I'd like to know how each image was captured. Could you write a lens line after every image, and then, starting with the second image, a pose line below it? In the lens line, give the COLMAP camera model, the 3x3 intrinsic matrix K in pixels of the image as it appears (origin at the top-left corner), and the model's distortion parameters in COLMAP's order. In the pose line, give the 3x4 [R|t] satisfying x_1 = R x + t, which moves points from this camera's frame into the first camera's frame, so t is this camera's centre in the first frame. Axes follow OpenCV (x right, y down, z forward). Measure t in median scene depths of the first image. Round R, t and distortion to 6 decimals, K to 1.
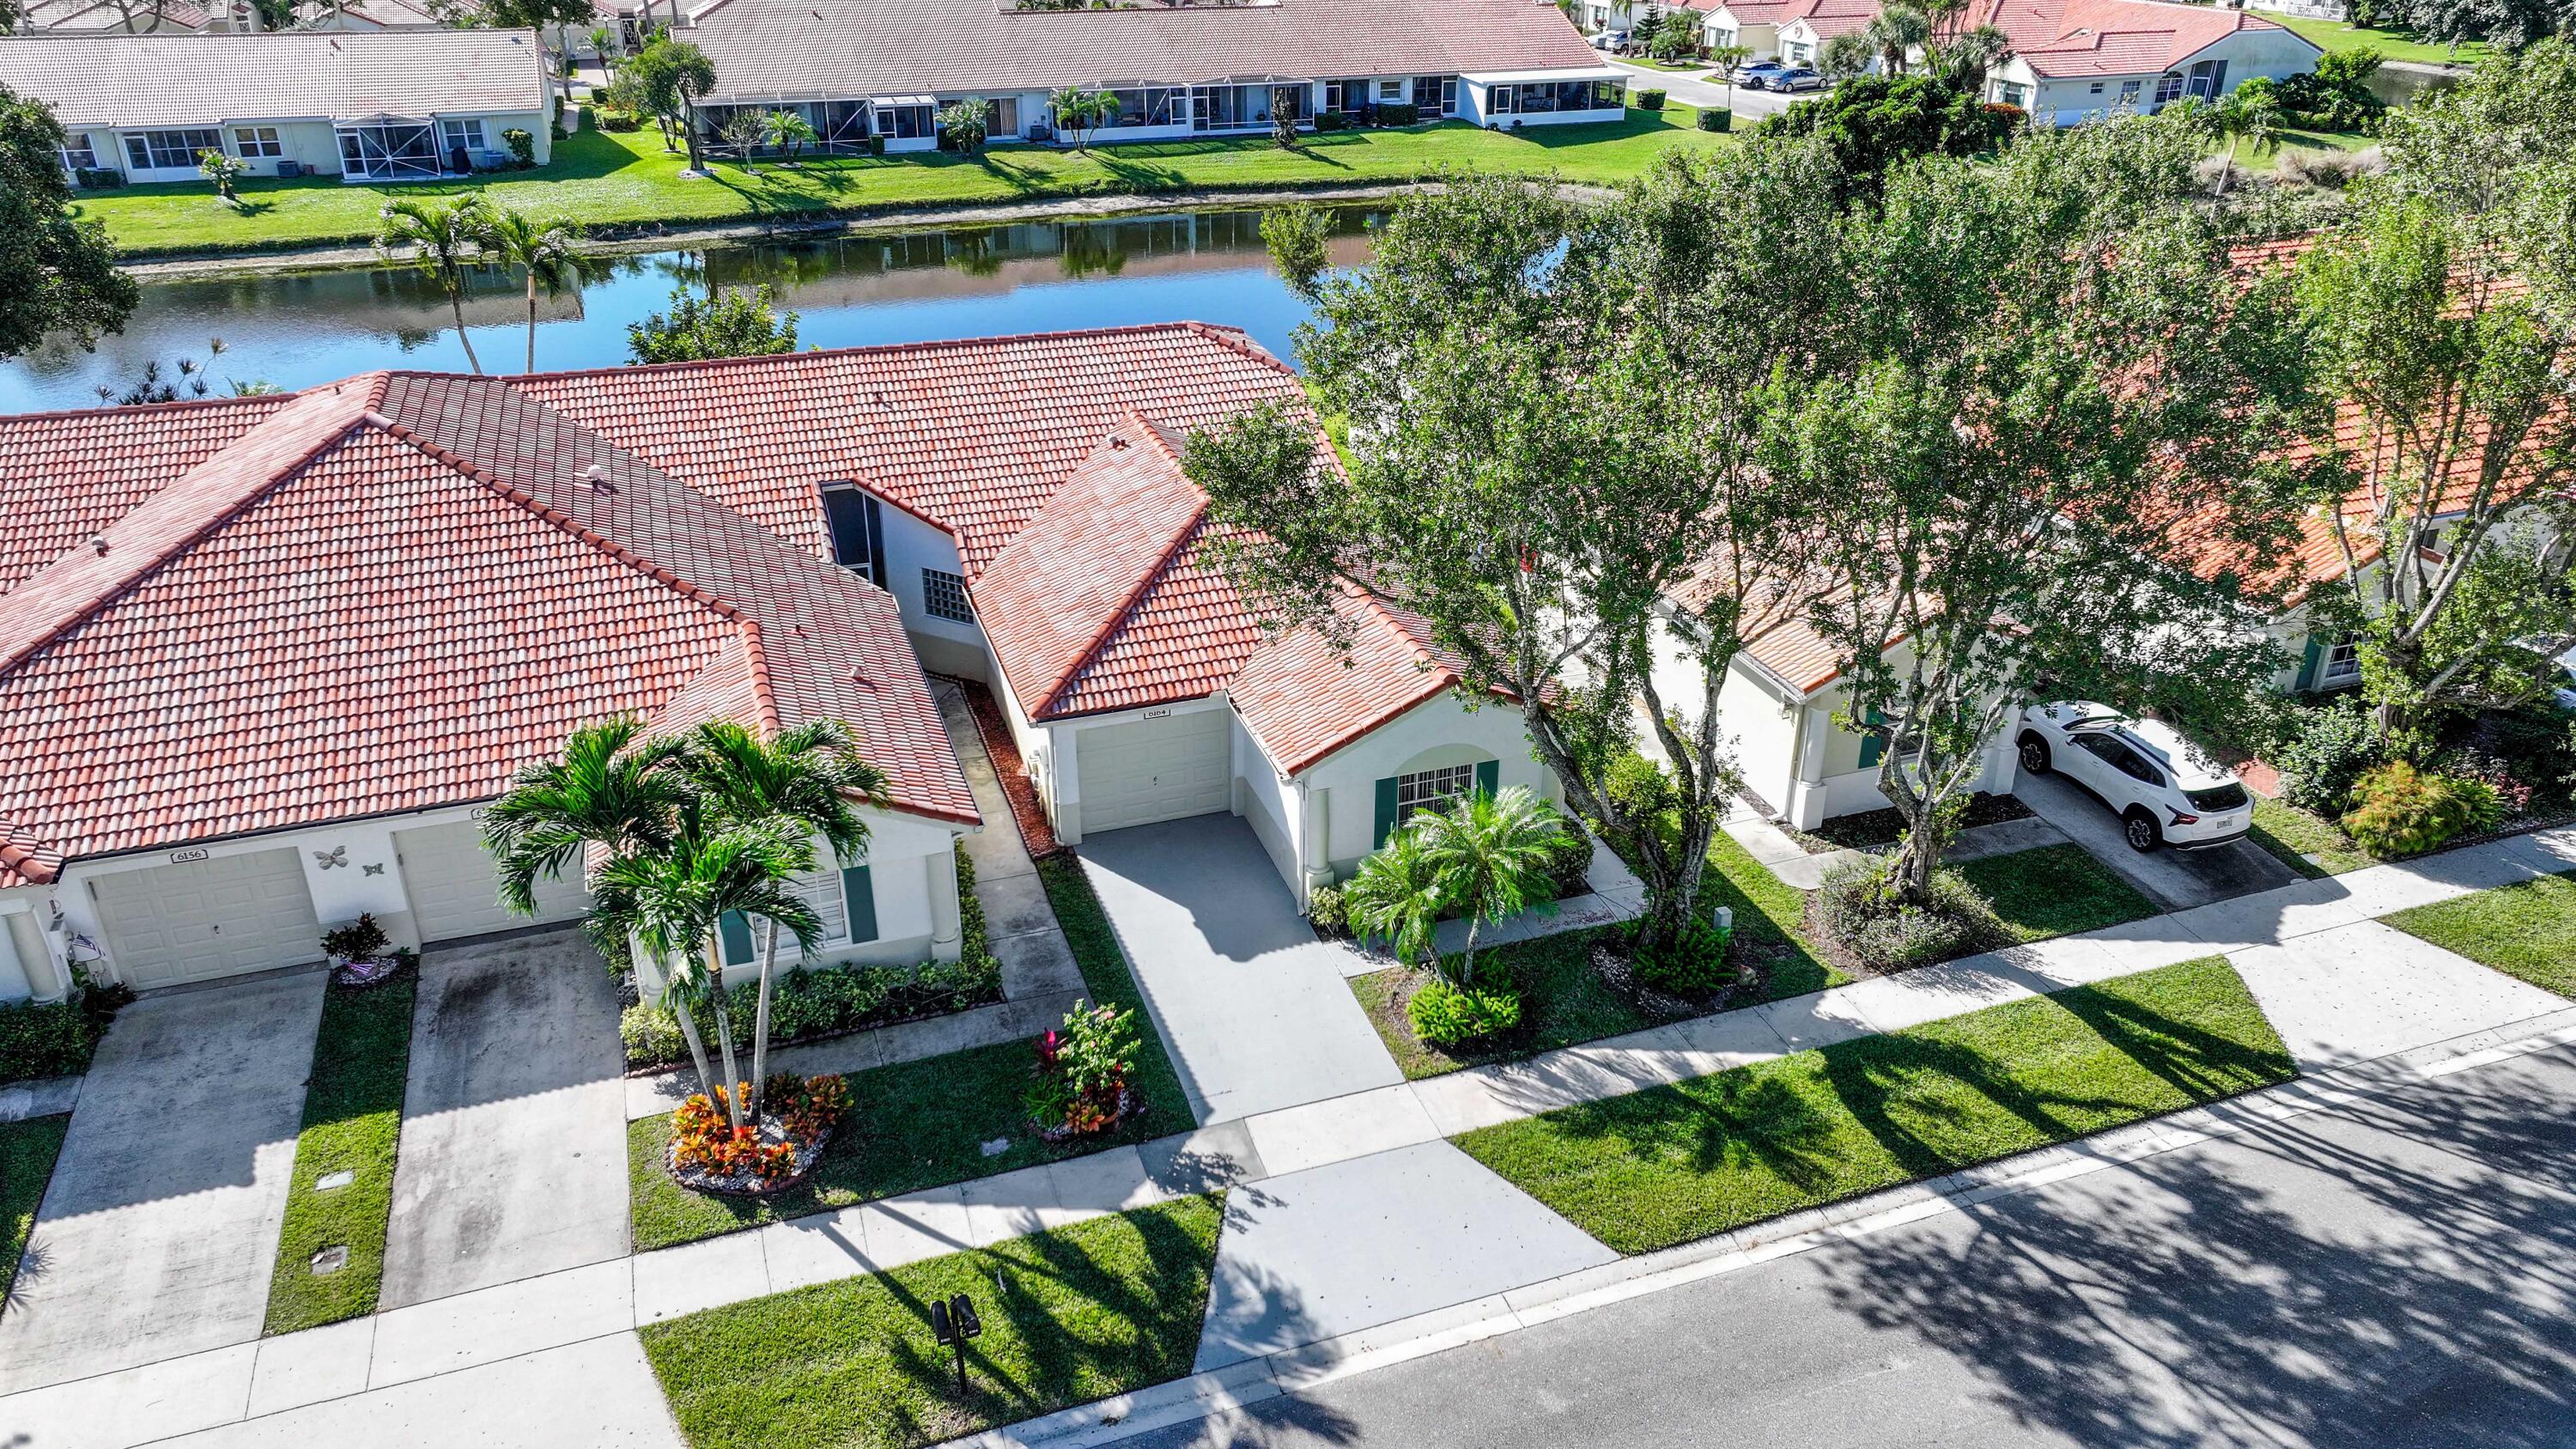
lens RADIAL K [[1814.2, 0, 1288.0], [0, 1814.2, 724.5], [0, 0, 1]] dist [0.029892, -0.000759]
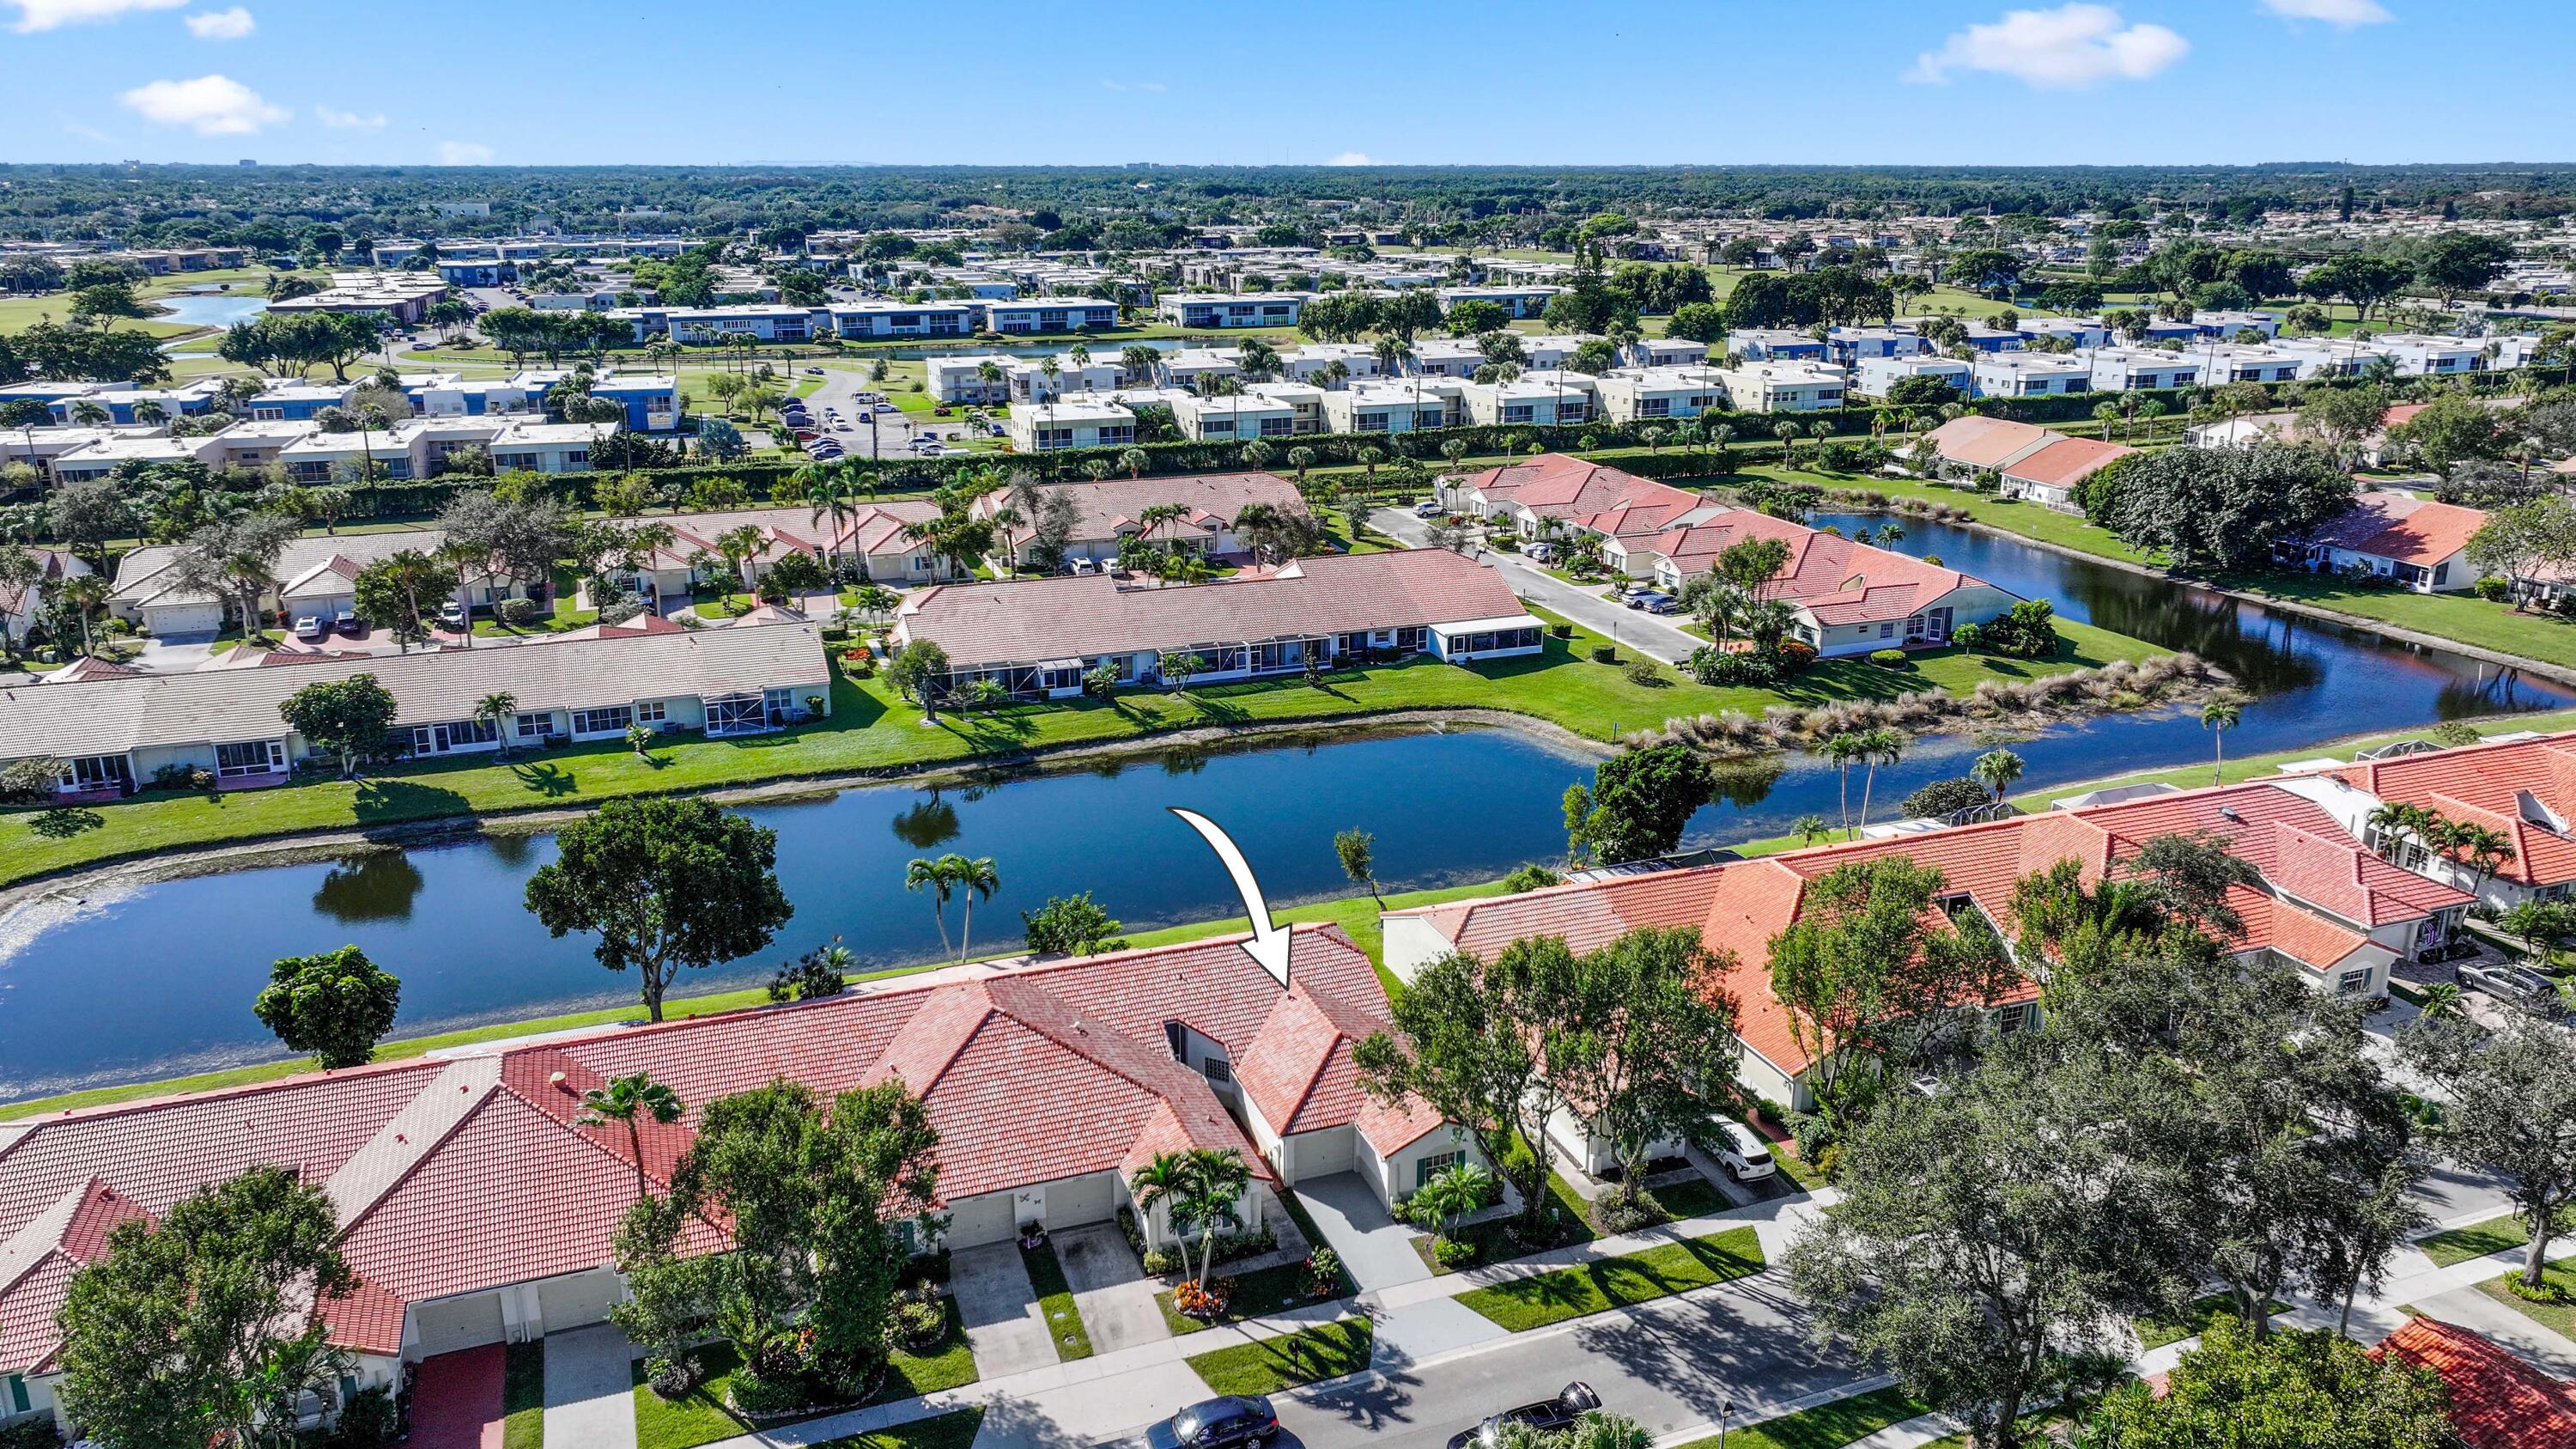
lens RADIAL K [[1814.2, 0, 1288.0], [0, 1814.2, 724.5], [0, 0, 1]] dist [0.029892, -0.000759]
pose [[0.999798, -0.011527, 0.016444, -0.167099], [0.014062, 0.986452, -0.163447, -0.156509], [-0.014337, 0.163646, 0.986415, -1.613897]]
